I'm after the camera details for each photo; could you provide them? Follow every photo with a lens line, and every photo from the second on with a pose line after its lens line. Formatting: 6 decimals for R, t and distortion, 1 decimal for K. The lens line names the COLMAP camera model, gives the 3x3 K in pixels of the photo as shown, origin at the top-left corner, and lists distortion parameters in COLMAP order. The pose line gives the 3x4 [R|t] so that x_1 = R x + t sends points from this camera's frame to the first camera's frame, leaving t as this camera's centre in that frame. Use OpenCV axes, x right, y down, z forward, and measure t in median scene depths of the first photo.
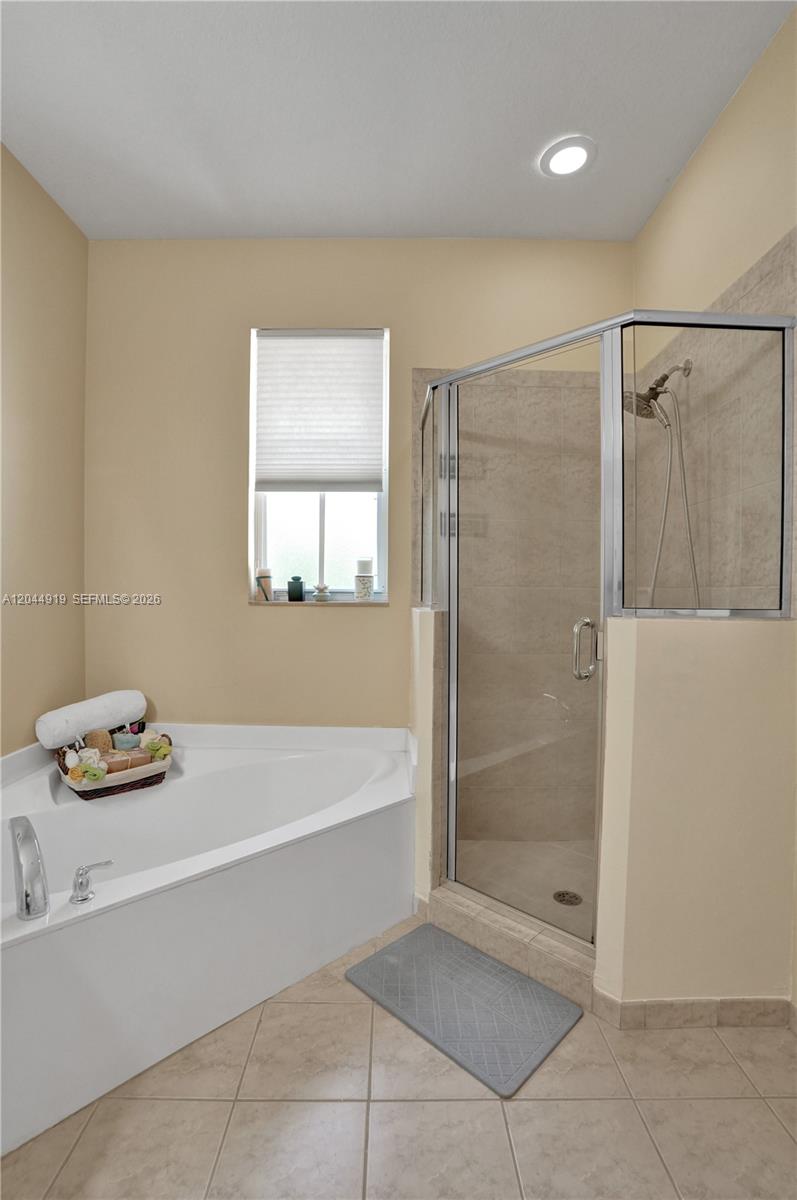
lens RADIAL K [[549.2, 0, 398.5], [0, 549.2, 600.0], [0, 0, 1]] dist [-0.065475, 0.022337]
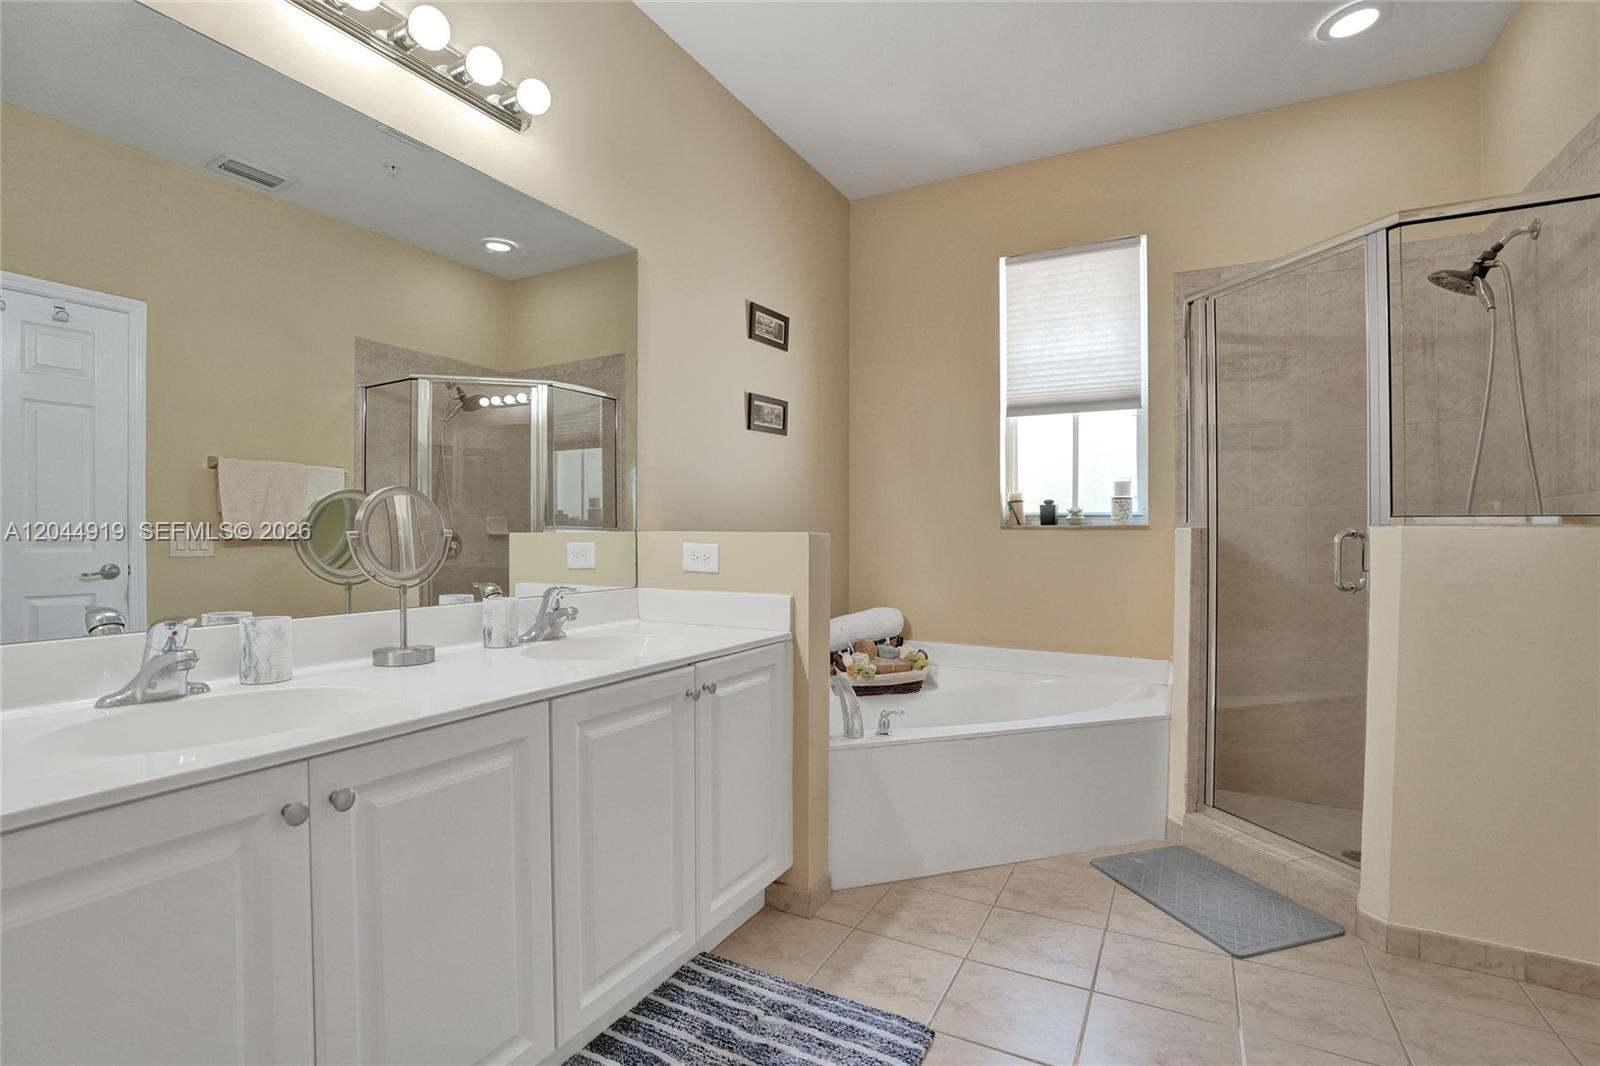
lens RADIAL K [[740.4, 0, 797.4], [0, 740.4, 540.7], [0, 0, 1]] dist [-0.068013, 0.025079]
pose [[0.873833, 0.000287, -0.486225, 0.070893], [-0.004884, 0.999955, -0.008189, 0.049970], [0.486201, 0.009531, 0.873795, -0.432388]]
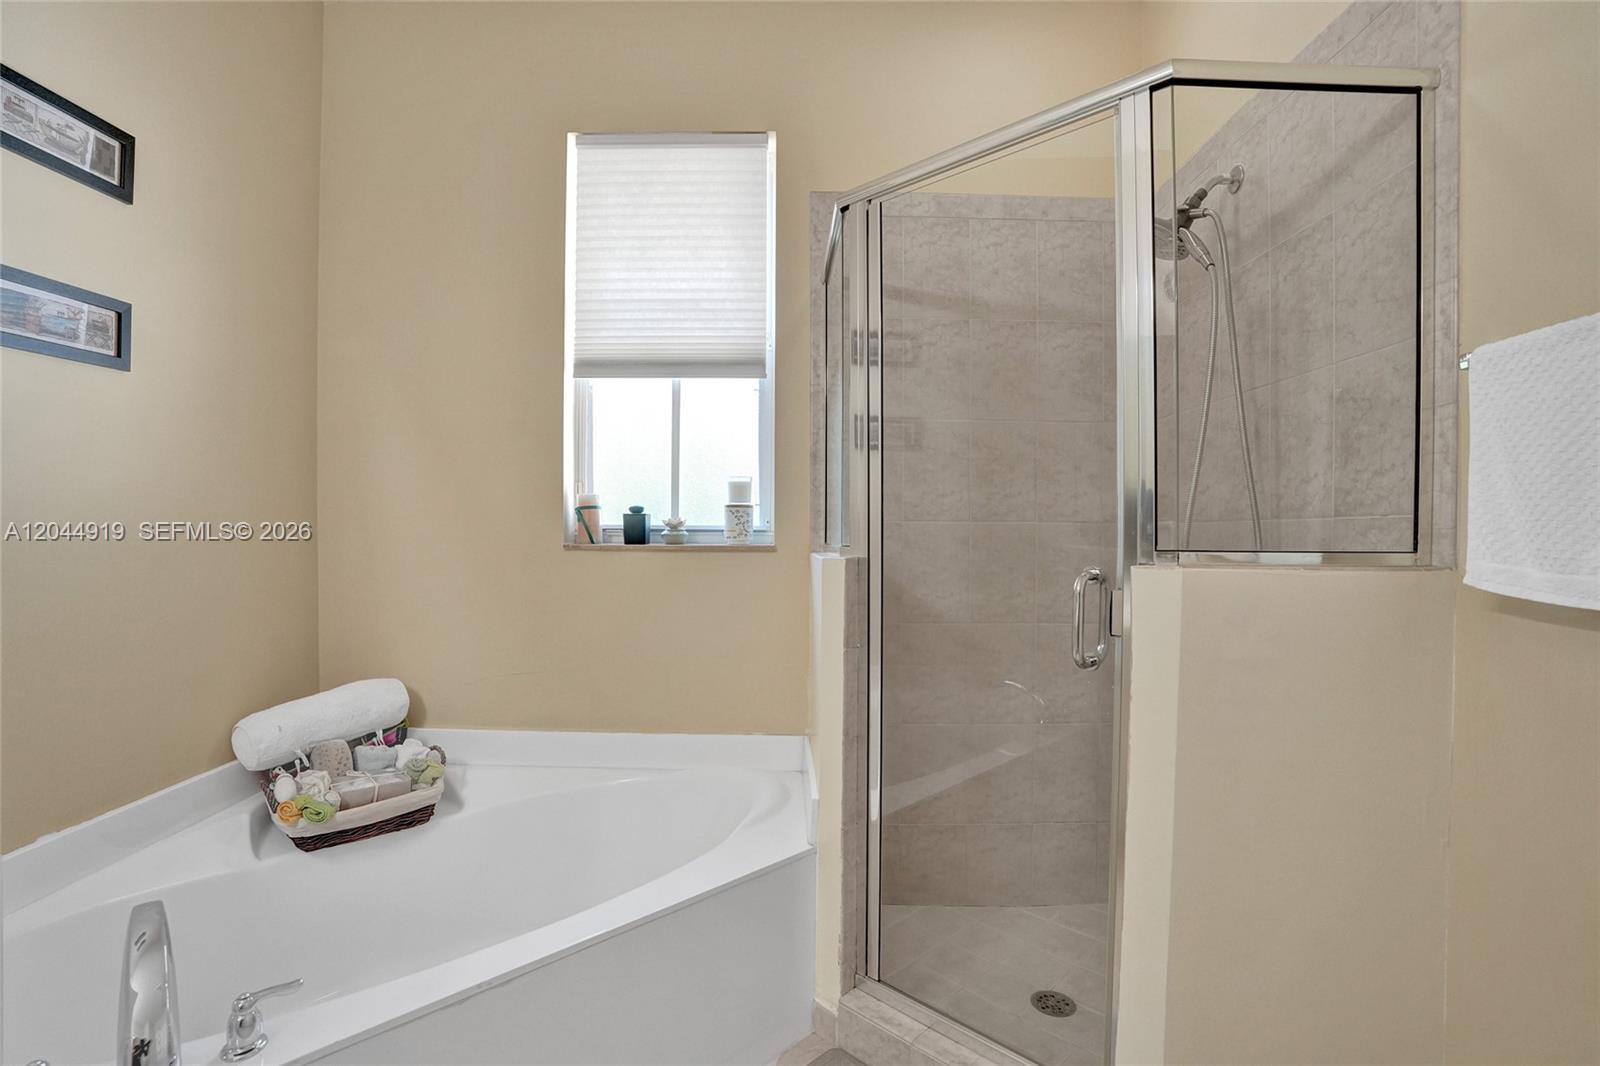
lens RADIAL K [[740.4, 0, 797.4], [0, 740.4, 540.7], [0, 0, 1]] dist [-0.068013, 0.025079]
pose [[0.999997, -0.002221, 0.001348, 0.007625], [0.002230, 0.999975, -0.006730, 0.005746], [-0.001333, 0.006733, 0.999976, 0.124904]]
